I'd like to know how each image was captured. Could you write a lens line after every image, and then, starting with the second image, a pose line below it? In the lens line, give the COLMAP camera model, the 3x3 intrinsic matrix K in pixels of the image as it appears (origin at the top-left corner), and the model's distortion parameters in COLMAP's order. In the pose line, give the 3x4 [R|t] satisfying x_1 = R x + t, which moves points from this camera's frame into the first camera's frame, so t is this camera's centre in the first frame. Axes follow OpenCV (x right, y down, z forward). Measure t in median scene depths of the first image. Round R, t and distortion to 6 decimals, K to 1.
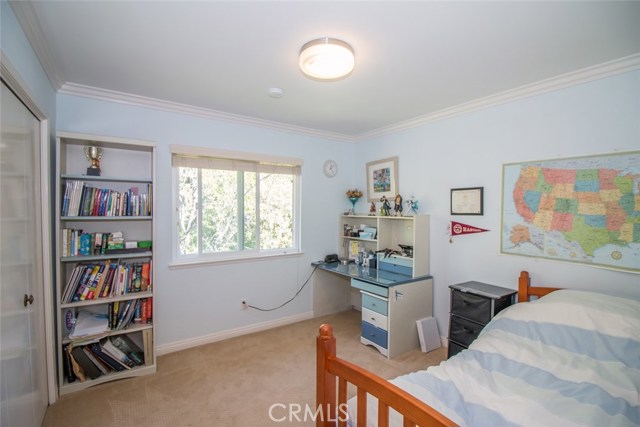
lens RADIAL K [[300.7, 0, 323.2], [0, 300.7, 208.4], [0, 0, 1]] dist [-0.015274, -0.002129]
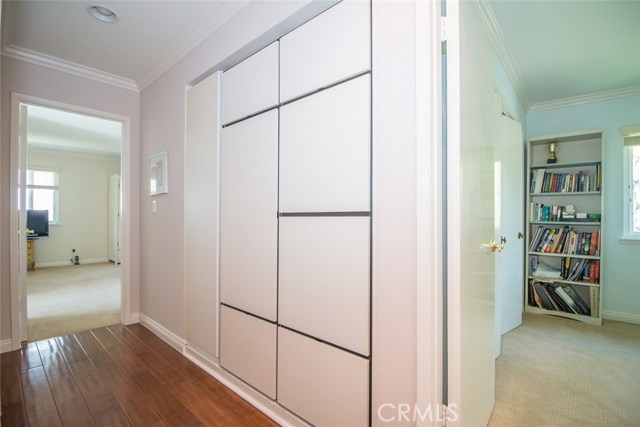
lens RADIAL K [[300.7, 0, 319.1], [0, 300.7, 214.8], [0, 0, 1]] dist [-0.015274, -0.002129]
pose [[0.249512, -0.002452, -0.968369, 0.293284], [-0.024382, 0.999664, -0.008813, 0.161953], [0.968065, 0.025809, 0.249368, -0.381862]]
